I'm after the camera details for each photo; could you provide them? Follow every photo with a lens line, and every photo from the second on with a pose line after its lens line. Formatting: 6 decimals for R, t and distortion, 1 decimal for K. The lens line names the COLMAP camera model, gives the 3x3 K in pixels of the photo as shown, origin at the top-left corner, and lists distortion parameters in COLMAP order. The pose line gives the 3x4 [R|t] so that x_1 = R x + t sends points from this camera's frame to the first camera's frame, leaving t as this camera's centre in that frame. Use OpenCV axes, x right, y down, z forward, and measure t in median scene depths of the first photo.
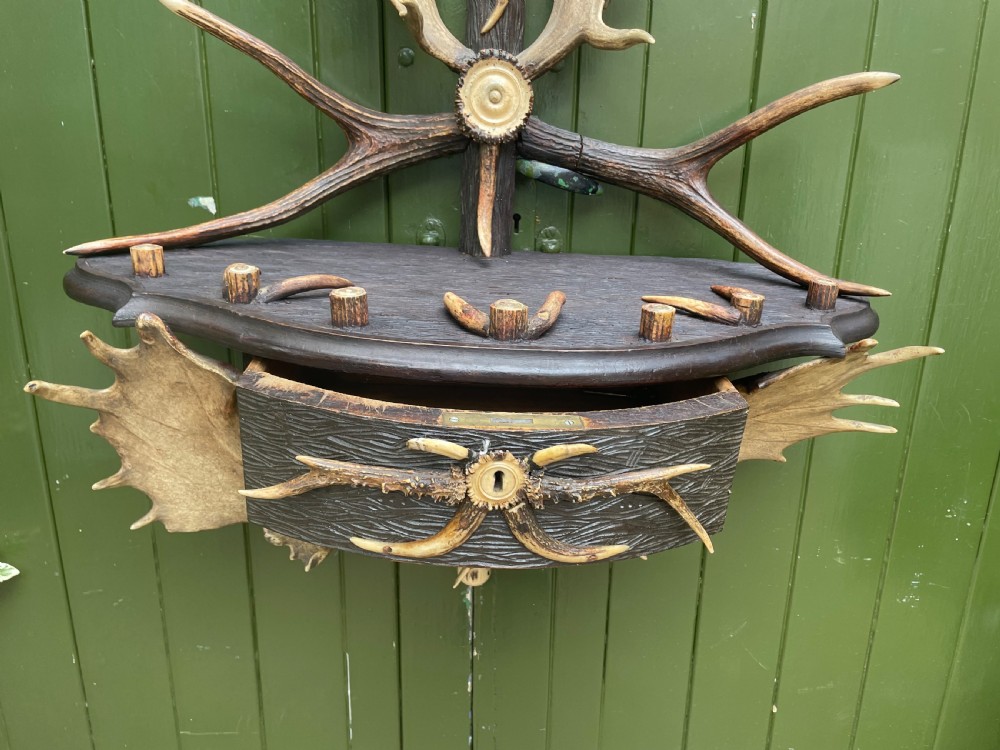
lens RADIAL K [[763.2, 0, 508.6], [0, 763.2, 365.8], [0, 0, 1]] dist [0.094906, -0.137202]
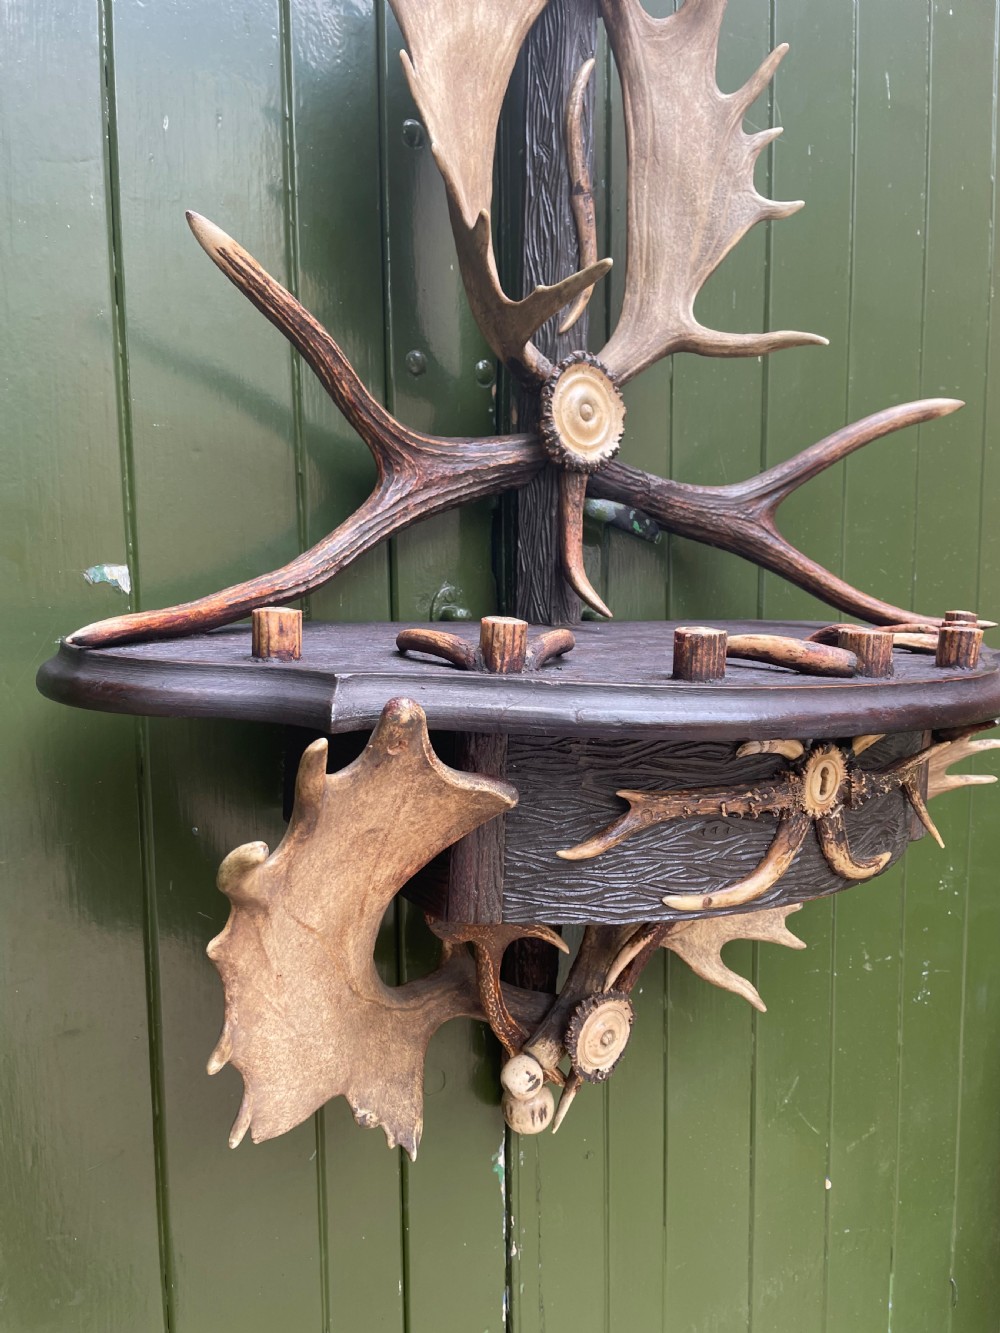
lens RADIAL K [[1017.3, 0, 497.2], [0, 1017.3, 681.4], [0, 0, 1]] dist [0.094906, -0.137202]
pose [[0.854778, -0.090972, 0.510959, -0.633788], [0.183649, 0.973838, -0.133840, 0.028338], [-0.485416, 0.208241, 0.849121, 0.241443]]
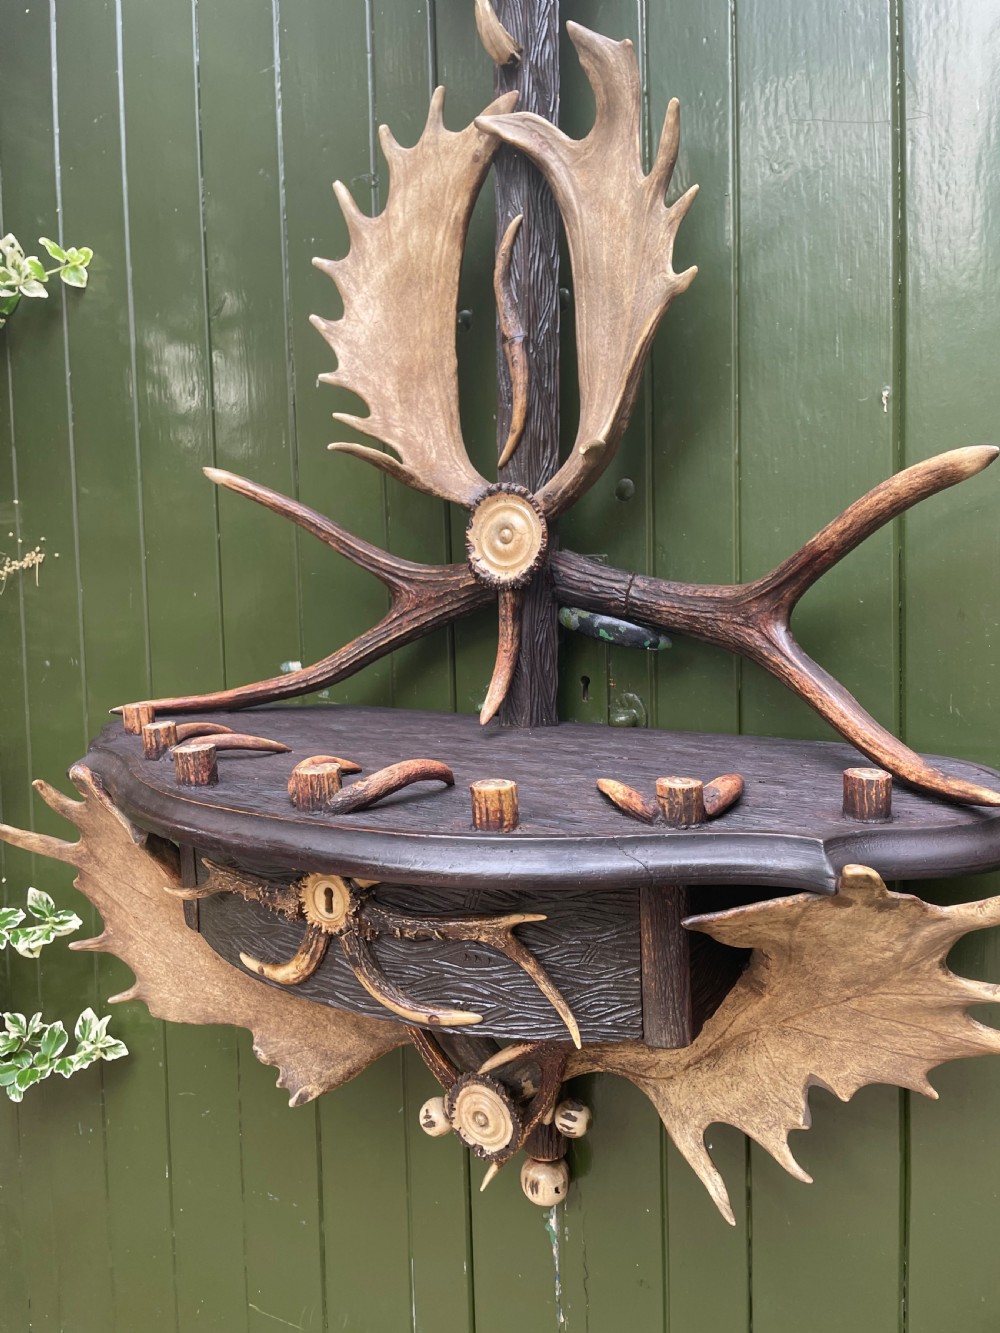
lens RADIAL K [[1017.3, 0, 490.3], [0, 1017.3, 659.3], [0, 0, 1]] dist [0.094906, -0.137202]
pose [[0.824465, -0.016729, -0.565665, 0.587455], [-0.121477, 0.971031, -0.205773, 0.007512], [0.552721, 0.238368, 0.798549, 0.147469]]
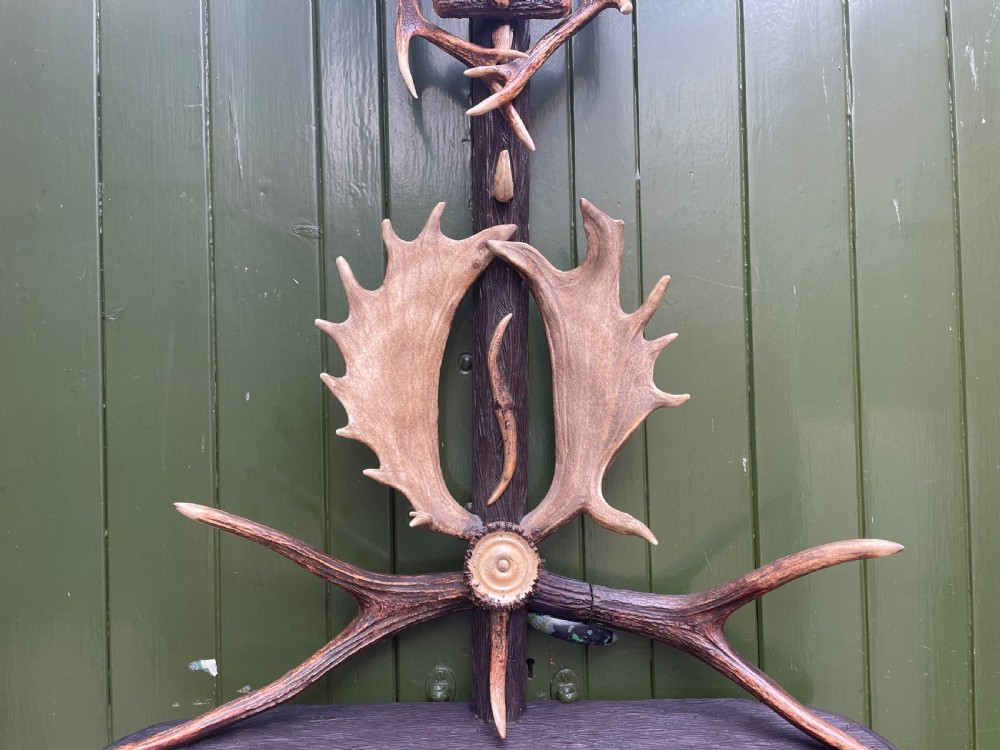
lens RADIAL K [[763.2, 0, 505.2], [0, 763.2, 370.6], [0, 0, 1]] dist [0.094906, -0.137202]
pose [[0.998733, -0.050085, -0.004933, 0.002893], [0.046080, 0.949454, -0.310506, -0.279418], [0.020235, 0.309886, 0.950559, -0.039263]]
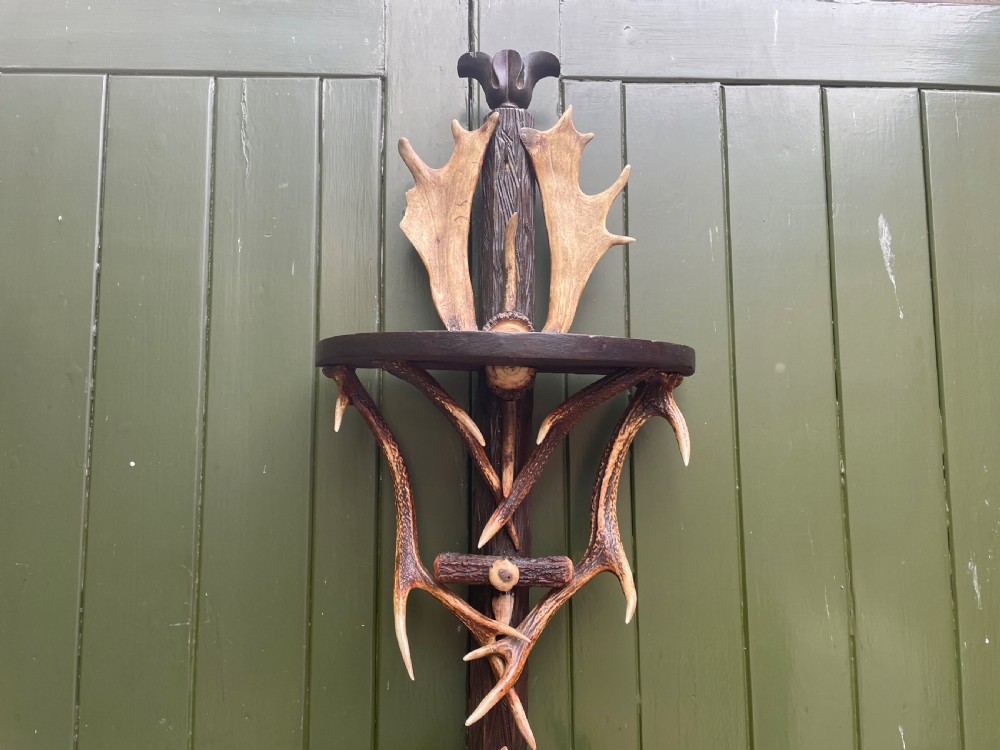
lens RADIAL K [[761.1, 0, 493.4], [0, 761.1, 376.5], [0, 0, 1]] dist [0.095993, -0.131362]
pose [[0.999446, -0.028172, 0.017744, -0.005457], [0.032878, 0.919127, -0.392587, -0.895951], [-0.005249, 0.392953, 0.919544, -0.234530]]
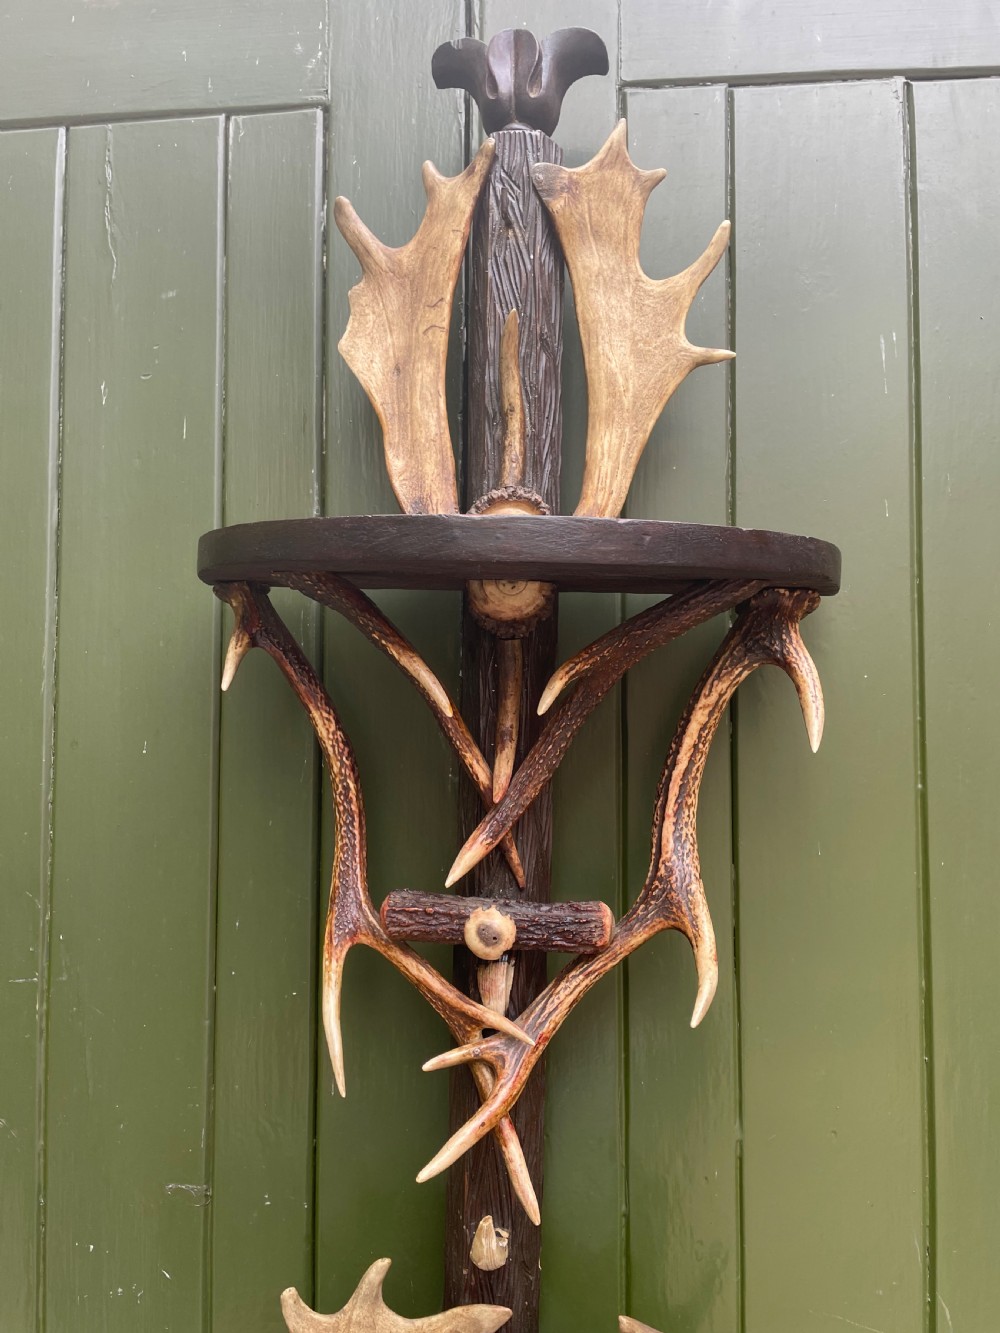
lens RADIAL K [[1014.6, 0, 499.2], [0, 1014.6, 673.7], [0, 0, 1]] dist [0.095993, -0.131362]
pose [[0.992544, -0.027924, -0.118642, 0.120047], [-0.013566, 0.942045, -0.335212, -0.970683], [0.121127, 0.334323, 0.934643, -0.026703]]
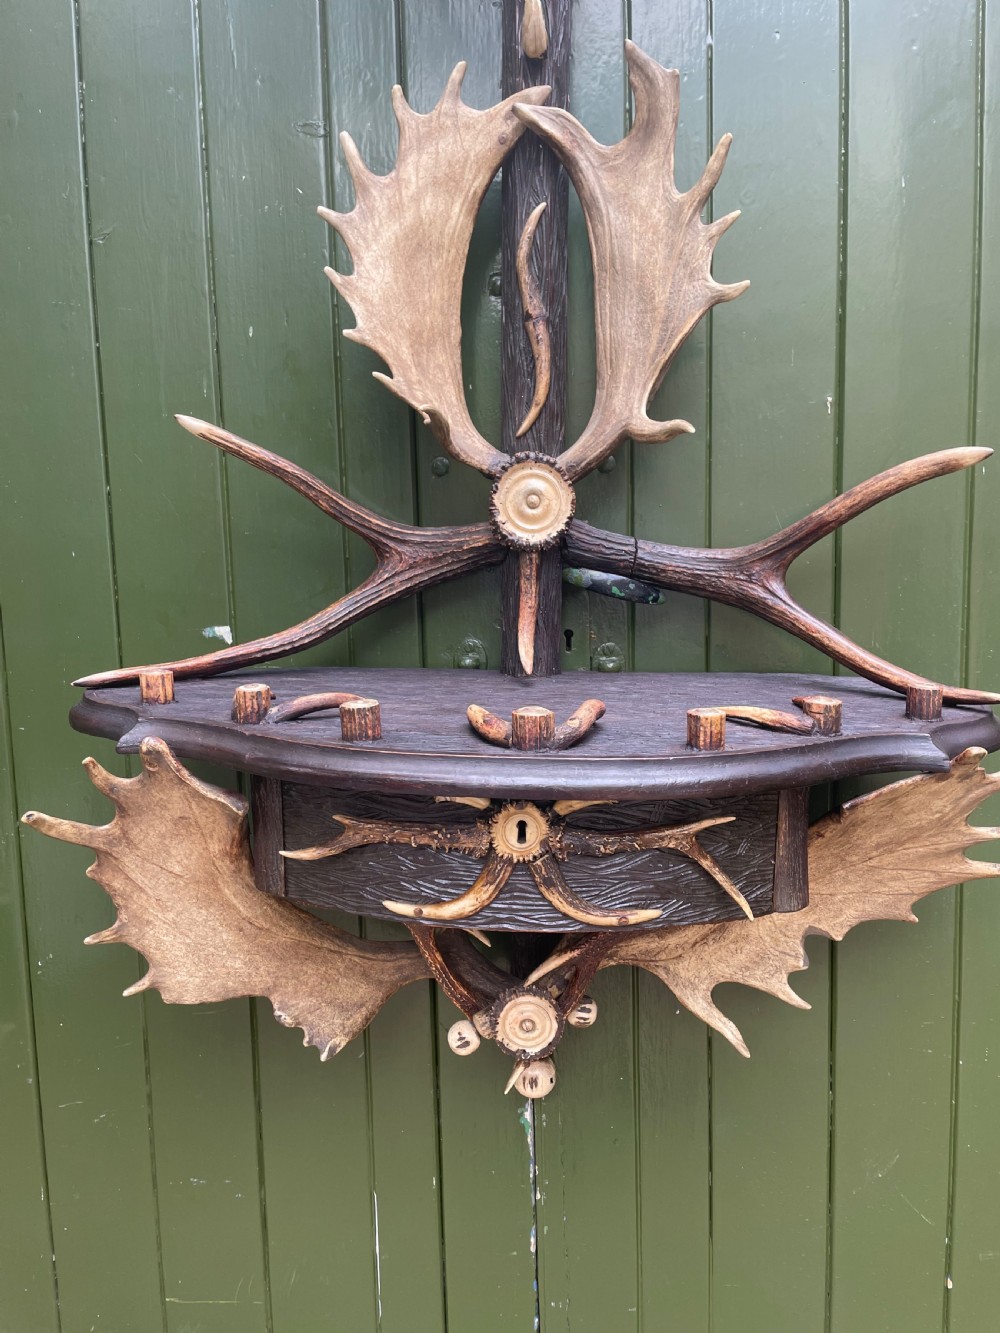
lens RADIAL K [[1017.3, 0, 504.8], [0, 1017.3, 683.0], [0, 0, 1]] dist [0.094906, -0.137202]
pose [[0.992499, -0.035893, -0.116868, 0.082066], [0.013895, 0.982855, -0.183854, 0.081164], [0.121464, 0.180851, 0.975981, -0.136129]]
